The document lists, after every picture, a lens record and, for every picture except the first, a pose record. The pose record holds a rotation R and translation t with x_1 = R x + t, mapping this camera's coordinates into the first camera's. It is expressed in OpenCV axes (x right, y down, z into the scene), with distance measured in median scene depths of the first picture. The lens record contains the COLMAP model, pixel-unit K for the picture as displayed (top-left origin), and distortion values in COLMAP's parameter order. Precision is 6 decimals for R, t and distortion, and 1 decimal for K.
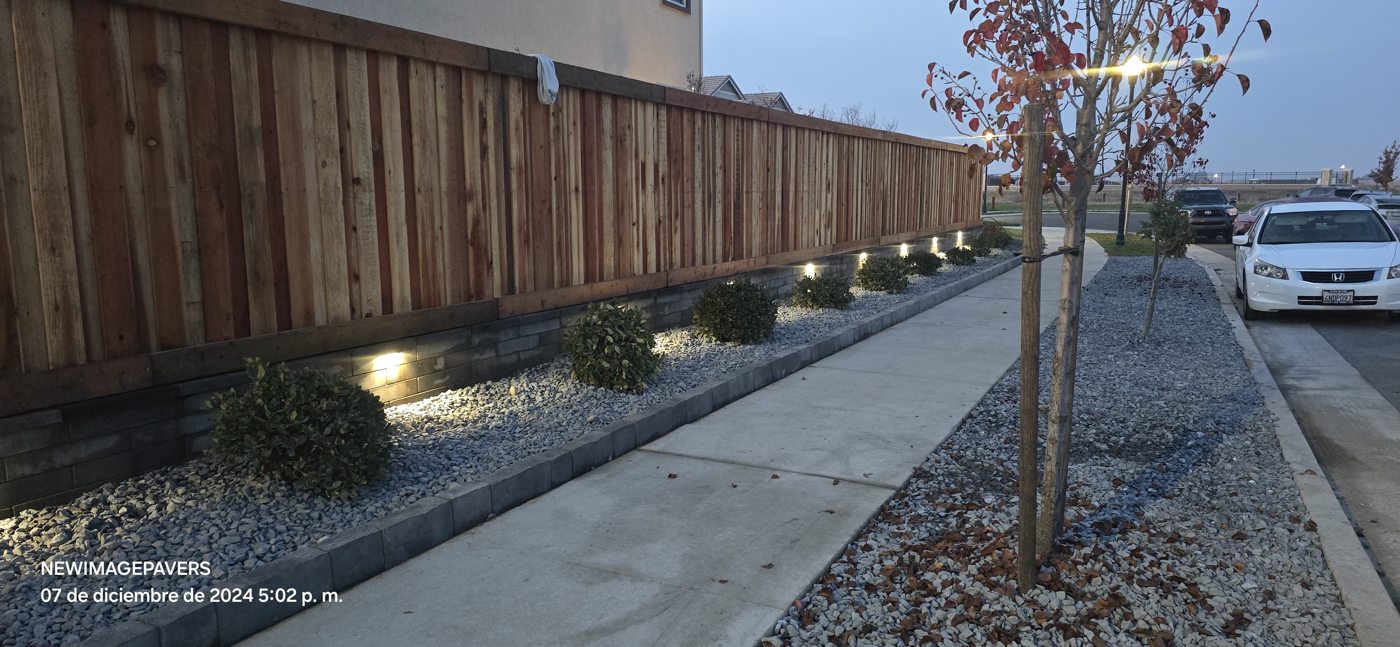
lens RADIAL K [[892.3, 0, 700.0], [0, 892.3, 323.5], [0, 0, 1]] dist [0.002598, 0.000403]
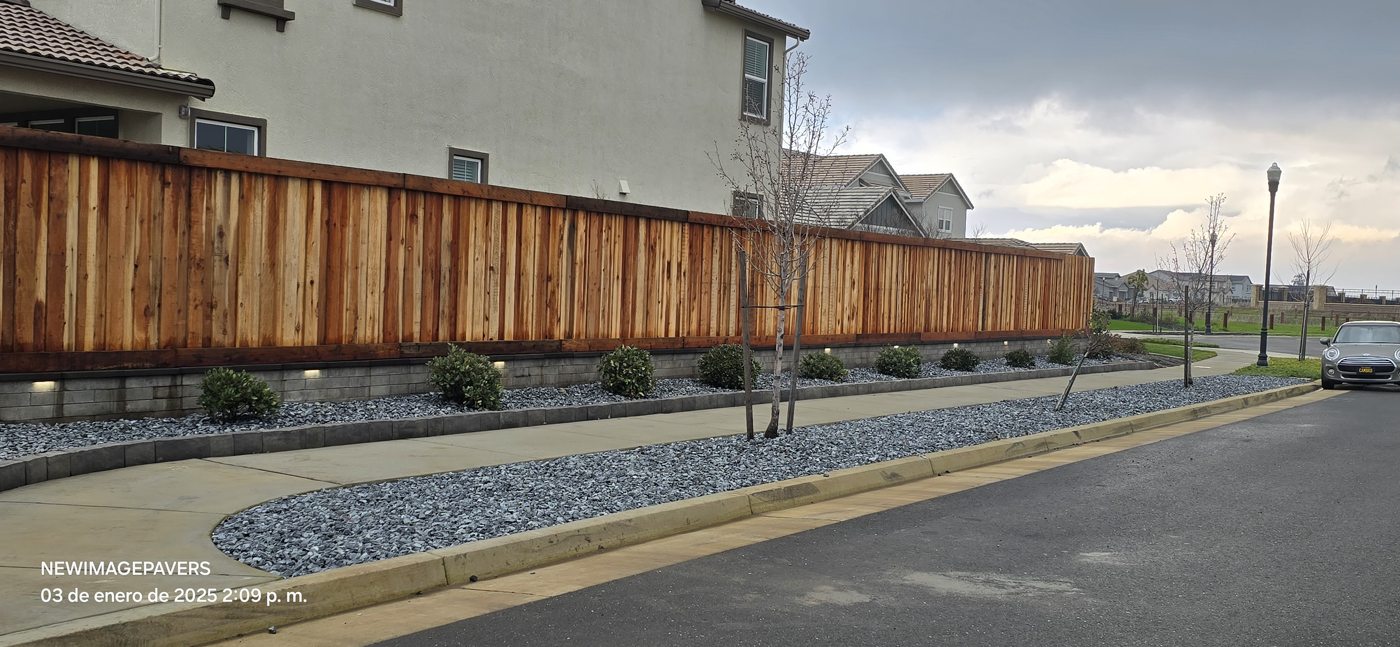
lens RADIAL K [[892.3, 0, 700.0], [0, 892.3, 323.5], [0, 0, 1]] dist [0.002598, 0.000403]
pose [[0.994897, 0.049849, -0.087722, 0.186813], [-0.058415, 0.993475, -0.097955, 0.095681], [0.082267, 0.102579, 0.991317, -0.679343]]
